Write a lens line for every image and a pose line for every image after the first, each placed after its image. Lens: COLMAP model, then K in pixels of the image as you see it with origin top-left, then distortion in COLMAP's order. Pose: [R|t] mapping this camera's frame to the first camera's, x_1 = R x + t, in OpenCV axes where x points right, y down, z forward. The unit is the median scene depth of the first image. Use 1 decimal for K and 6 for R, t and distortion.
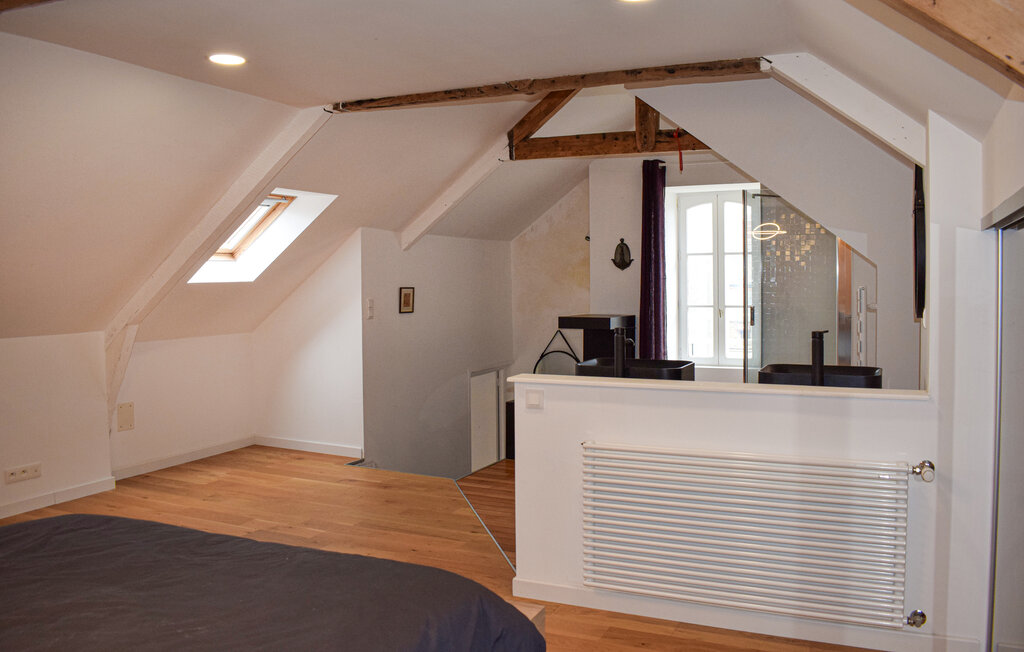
lens RADIAL K [[818.6, 0, 528.8], [0, 818.6, 306.4], [0, 0, 1]] dist [-0.053204, -0.007973]
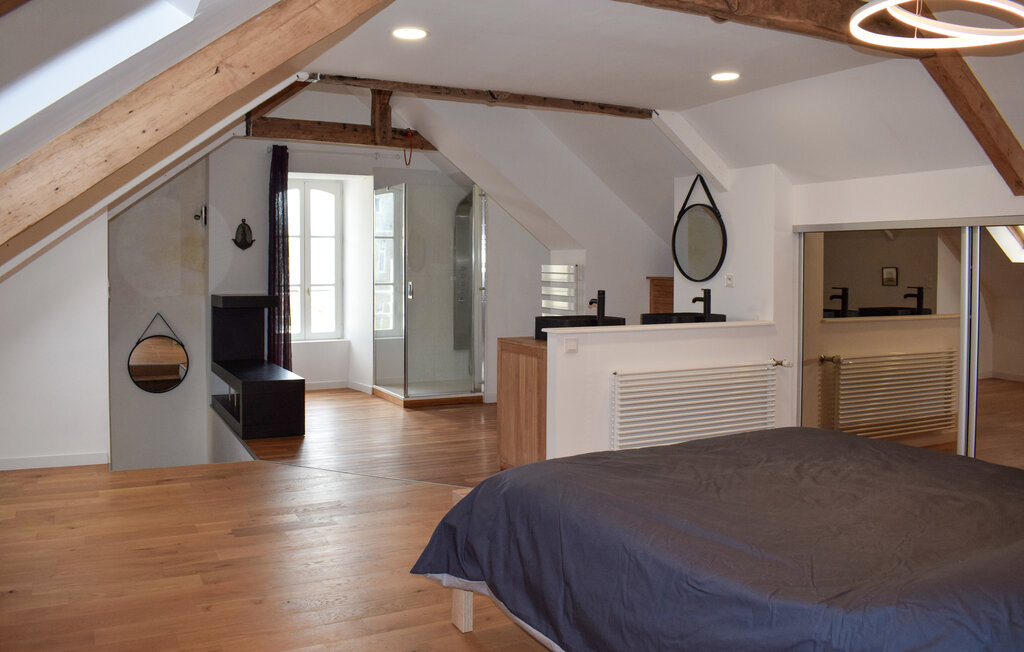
lens RADIAL K [[829.9, 0, 511.3], [0, 829.9, 286.3], [0, 0, 1]] dist [-0.079065, 0.003497]
pose [[0.629184, -0.014511, 0.777121, -0.611313], [0.022191, 0.999753, 0.000701, 0.008920], [-0.776939, 0.016804, 0.629351, 0.135342]]
